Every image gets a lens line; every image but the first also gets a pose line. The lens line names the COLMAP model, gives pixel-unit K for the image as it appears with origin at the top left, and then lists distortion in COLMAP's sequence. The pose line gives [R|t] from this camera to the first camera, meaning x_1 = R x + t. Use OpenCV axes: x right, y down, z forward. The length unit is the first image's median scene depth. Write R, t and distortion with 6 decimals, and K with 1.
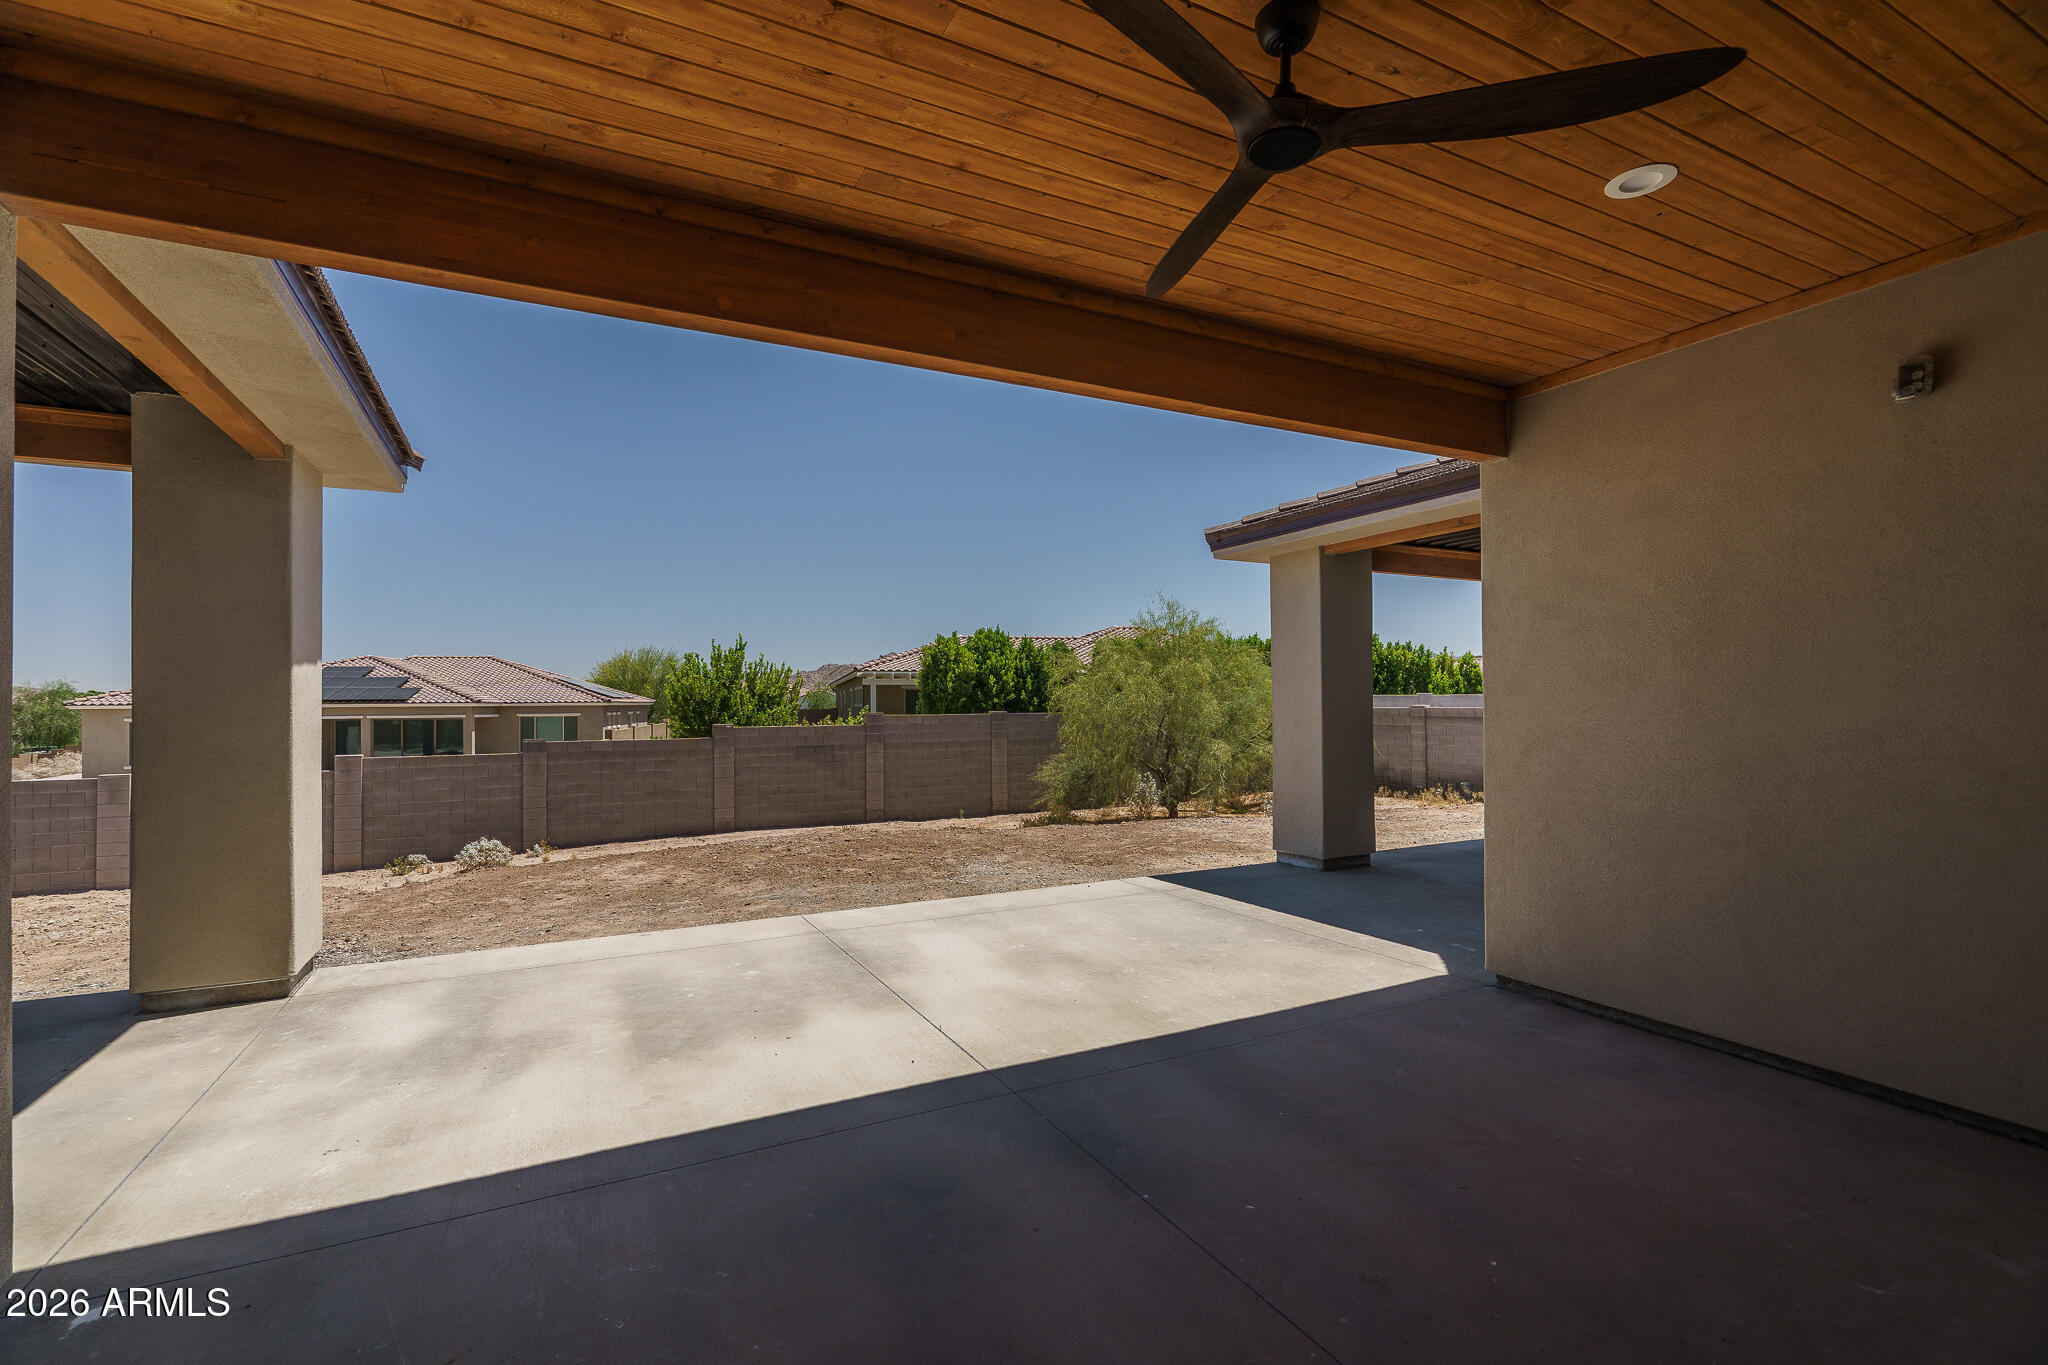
lens RADIAL K [[941.6, 0, 1058.4], [0, 941.6, 691.2], [0, 0, 1]] dist [-0.009034, 0.003640]
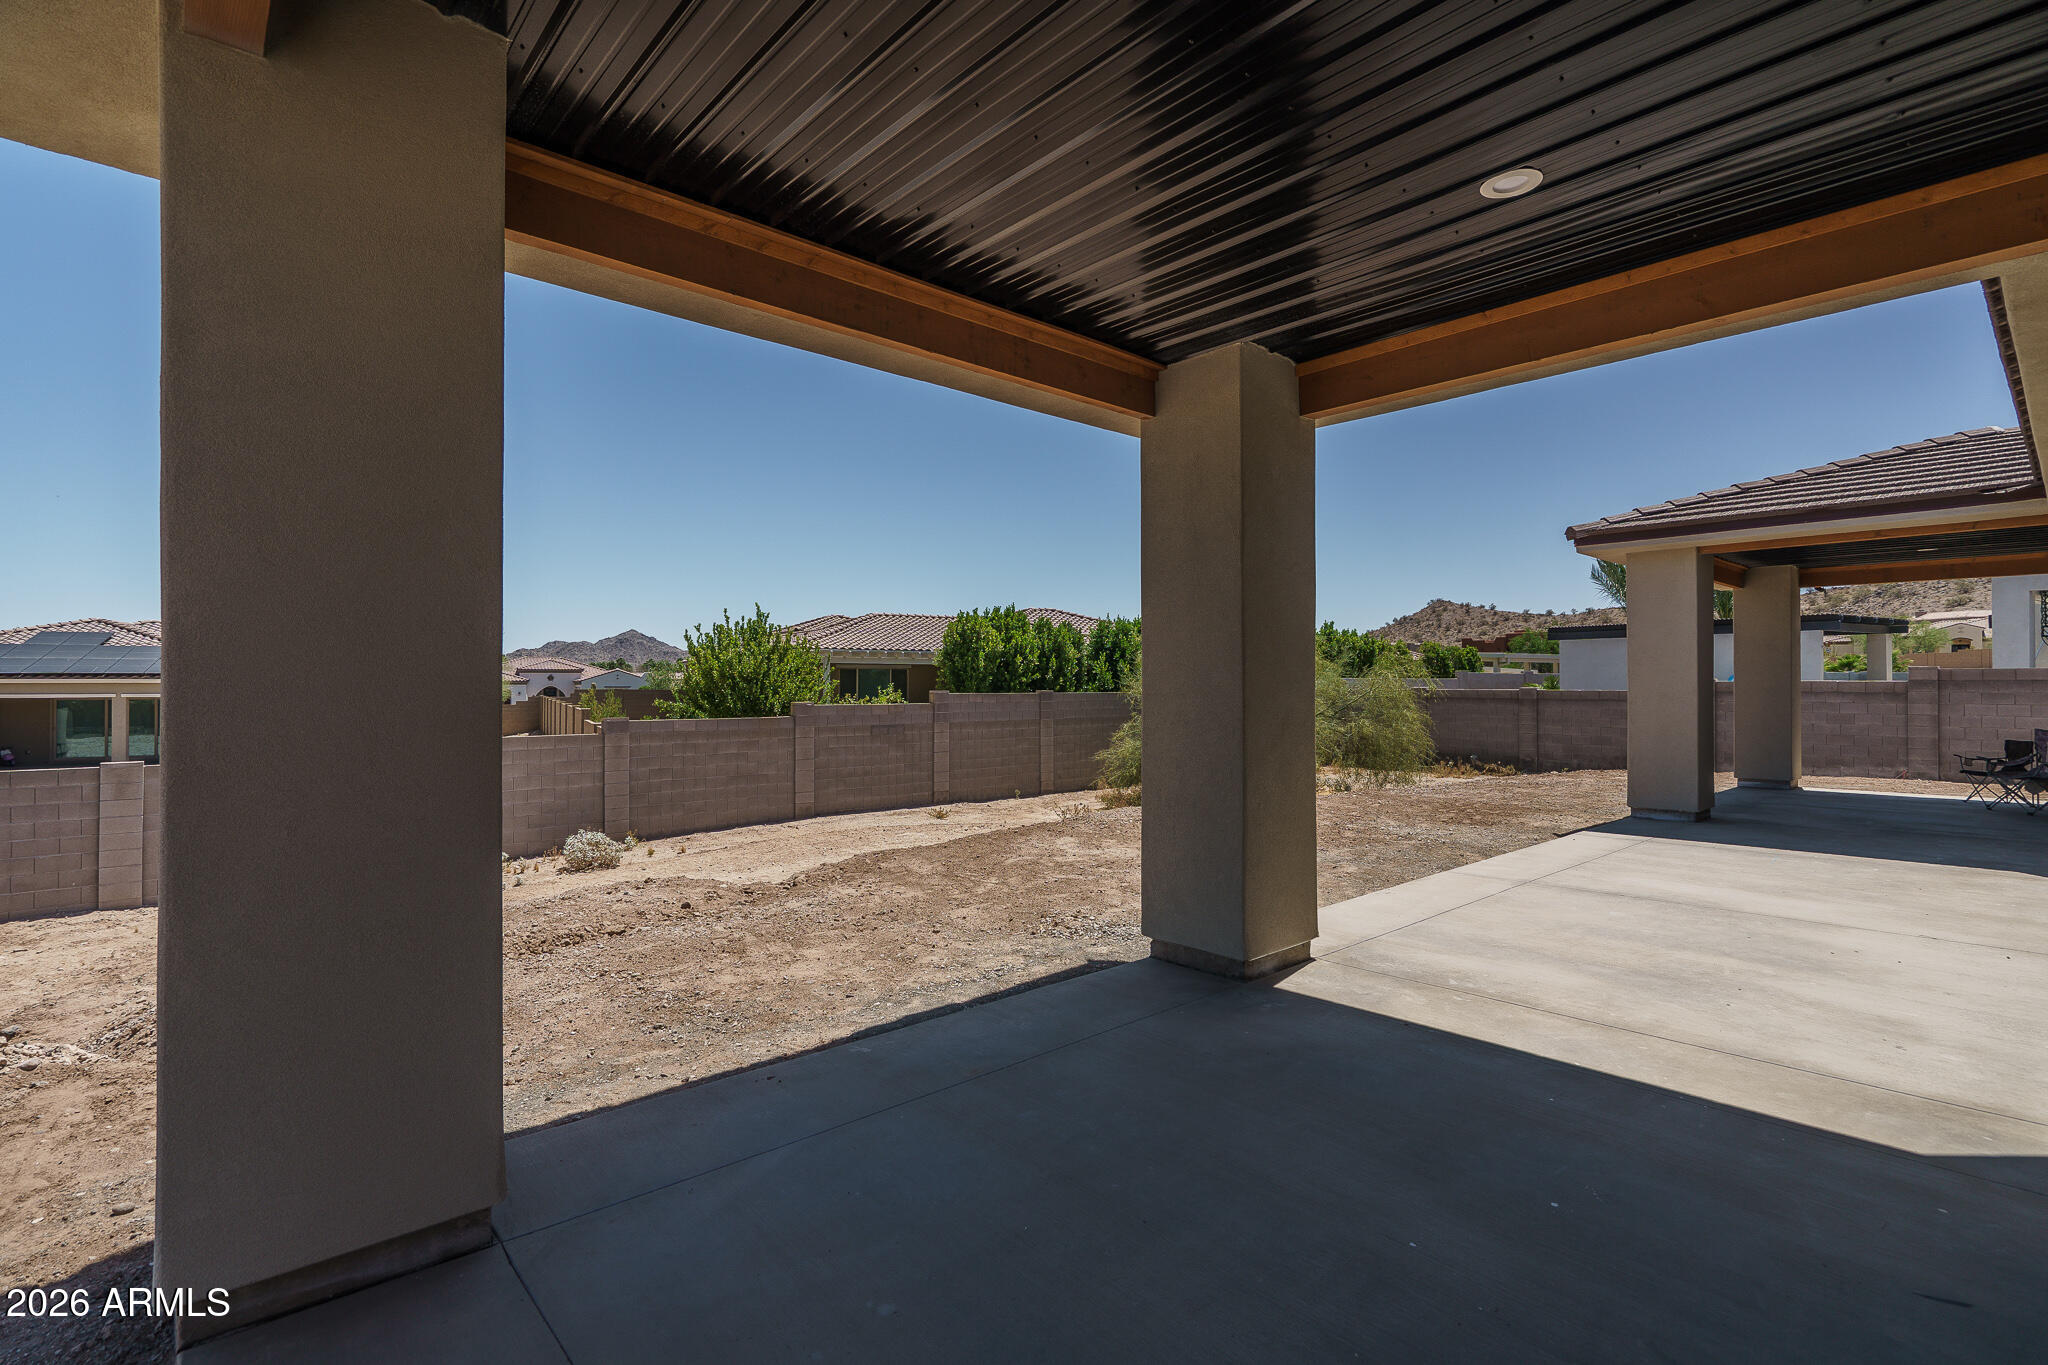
lens RADIAL K [[941.6, 0, 1084.4], [0, 941.6, 679.5], [0, 0, 1]] dist [-0.009034, 0.003640]
pose [[0.966294, 0.008222, 0.257308, -0.279701], [-0.009428, 0.999950, 0.003452, 0.005653], [-0.257267, -0.005761, 0.966323, 0.020434]]
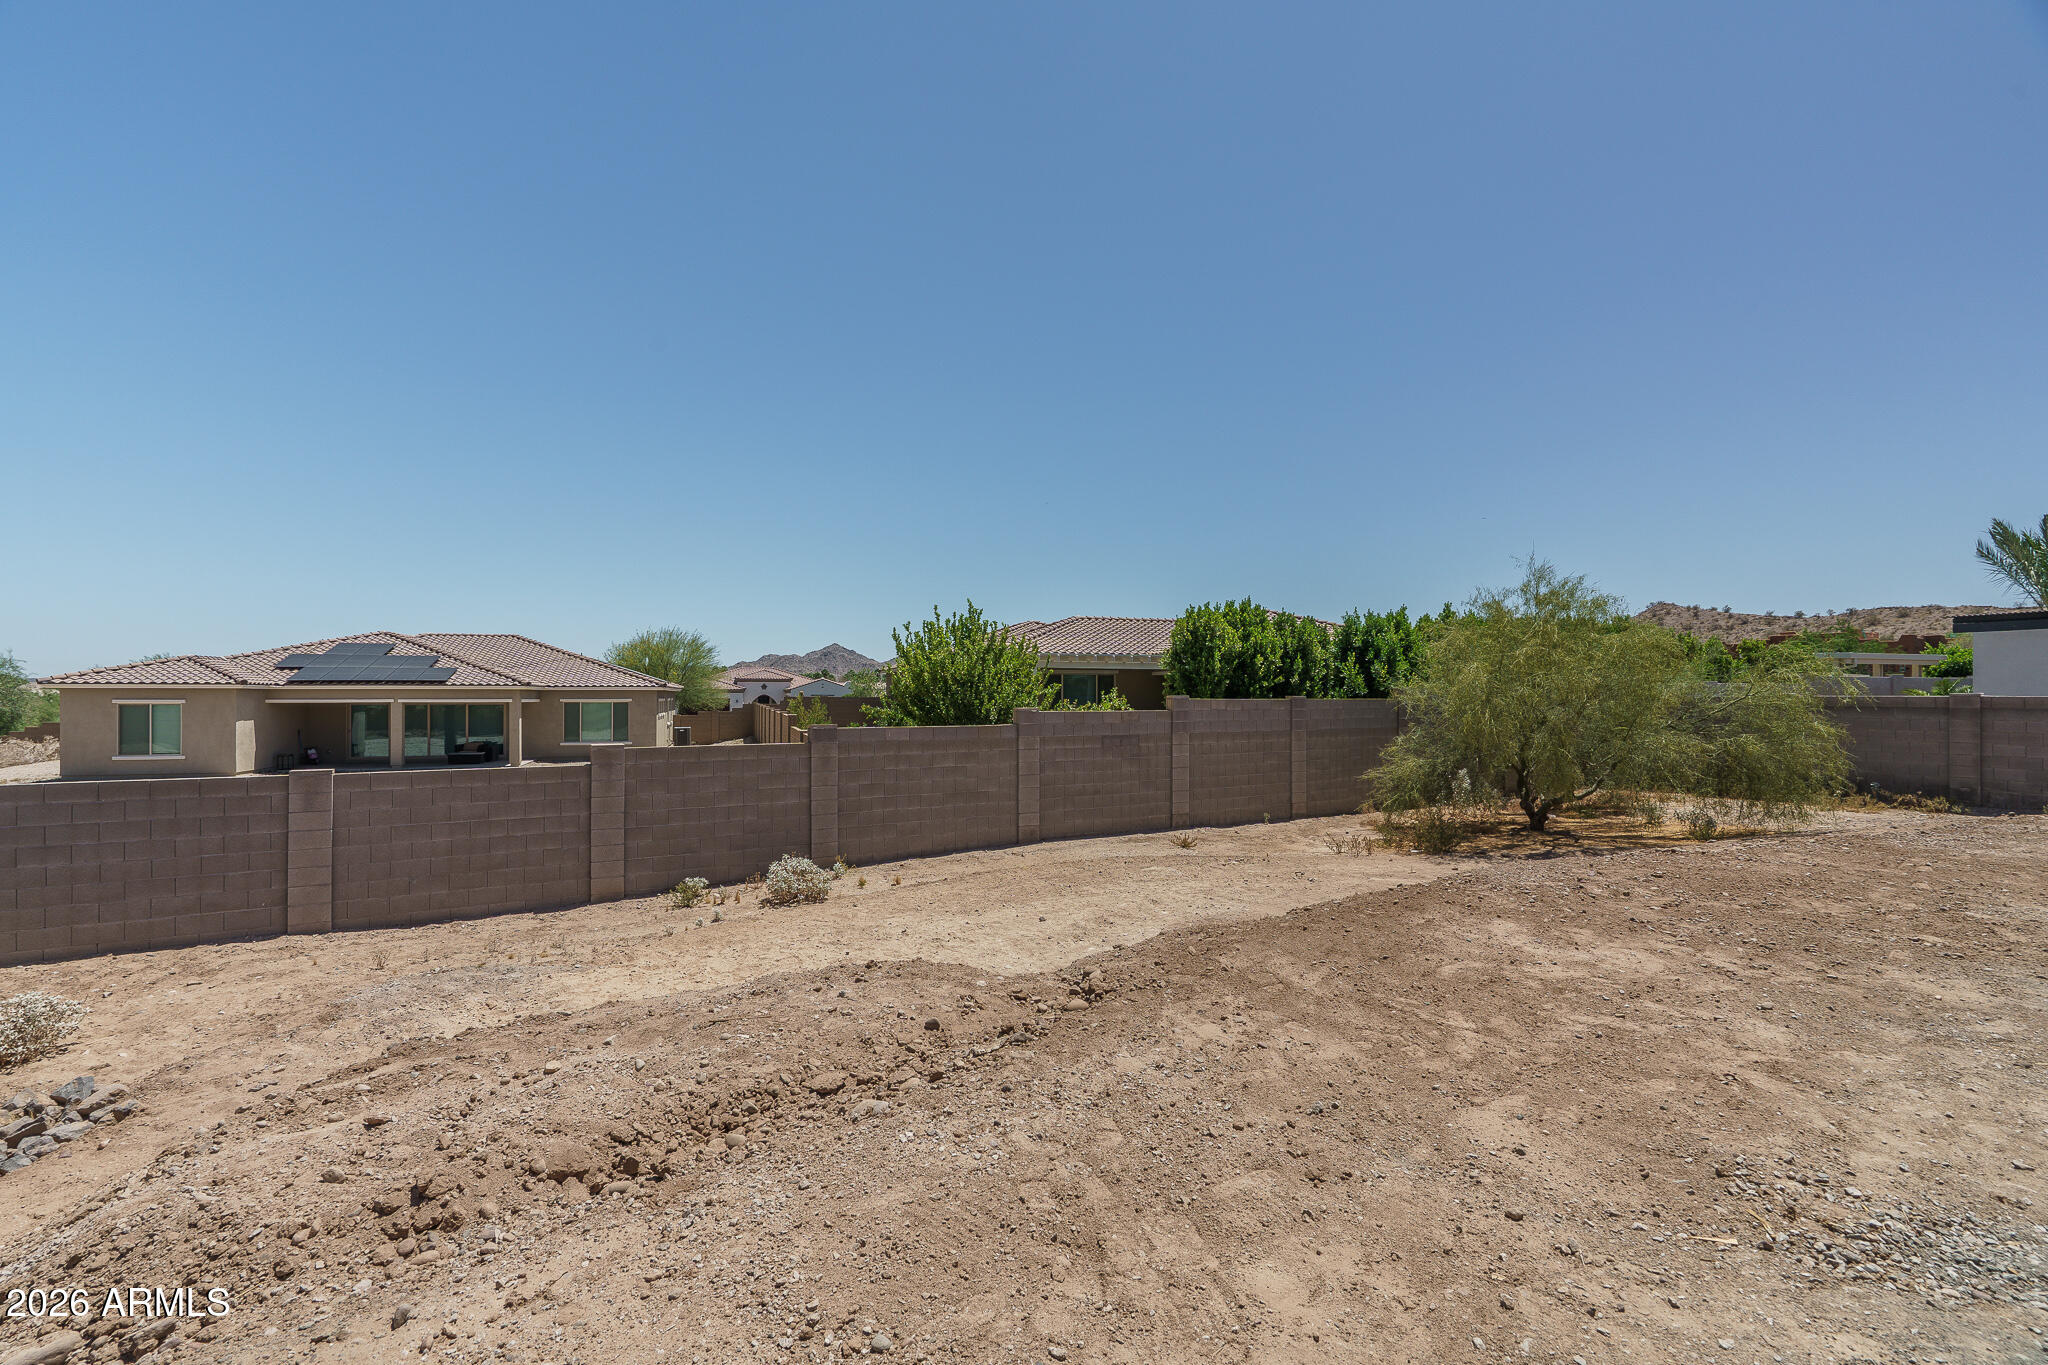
lens RADIAL K [[941.6, 0, 1079.6], [0, 941.6, 690.4], [0, 0, 1]] dist [-0.009034, 0.003640]
pose [[0.997802, 0.008669, 0.065698, -0.311579], [-0.009091, 0.999940, 0.006119, 0.012723], [-0.065641, -0.006703, 0.997821, 0.169059]]
